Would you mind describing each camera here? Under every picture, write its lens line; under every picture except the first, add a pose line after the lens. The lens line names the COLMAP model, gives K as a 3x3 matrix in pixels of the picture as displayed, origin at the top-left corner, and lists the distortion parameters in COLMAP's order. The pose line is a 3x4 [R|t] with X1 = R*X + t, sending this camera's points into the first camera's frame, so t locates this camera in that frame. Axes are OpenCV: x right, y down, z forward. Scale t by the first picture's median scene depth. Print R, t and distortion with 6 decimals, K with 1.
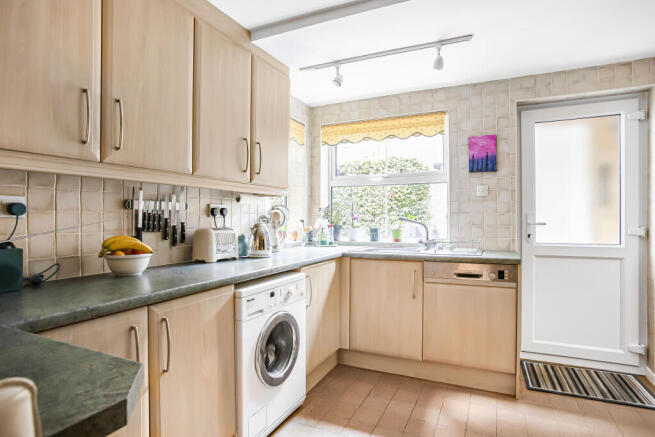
lens RADIAL K [[389.2, 0, 303.0], [0, 389.2, 217.0], [0, 0, 1]] dist [-0.039720, 0.014558]
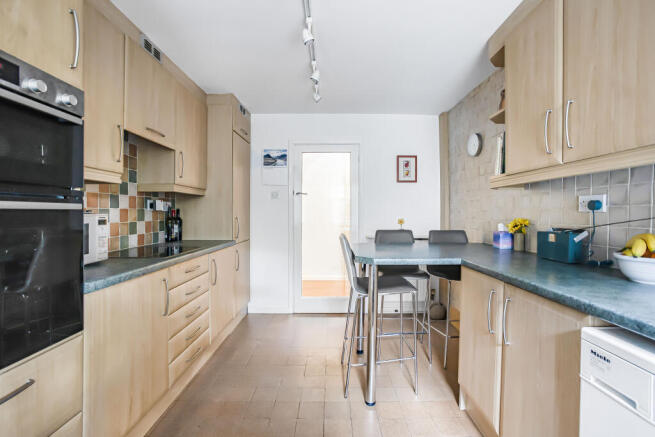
lens RADIAL K [[304.0, 0, 324.3], [0, 304.0, 213.5], [0, 0, 1]] dist [-0.048170, 0.012736]
pose [[-0.896764, 0.004464, -0.442486, 0.243990], [0.004700, 0.999989, 0.000564, 0.001452], [0.442484, -0.001574, -0.896775, 0.710044]]
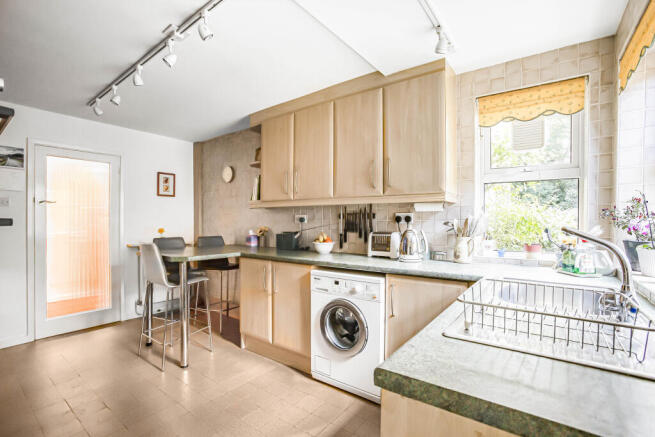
lens RADIAL K [[304.0, 0, 322.4], [0, 304.0, 219.5], [0, 0, 1]] dist [-0.048170, 0.012736]
pose [[-0.198254, 0.000687, -0.980150, 0.601708], [0.004985, 0.999988, -0.000307, -0.010053], [0.980138, -0.004947, -0.198255, 0.739743]]
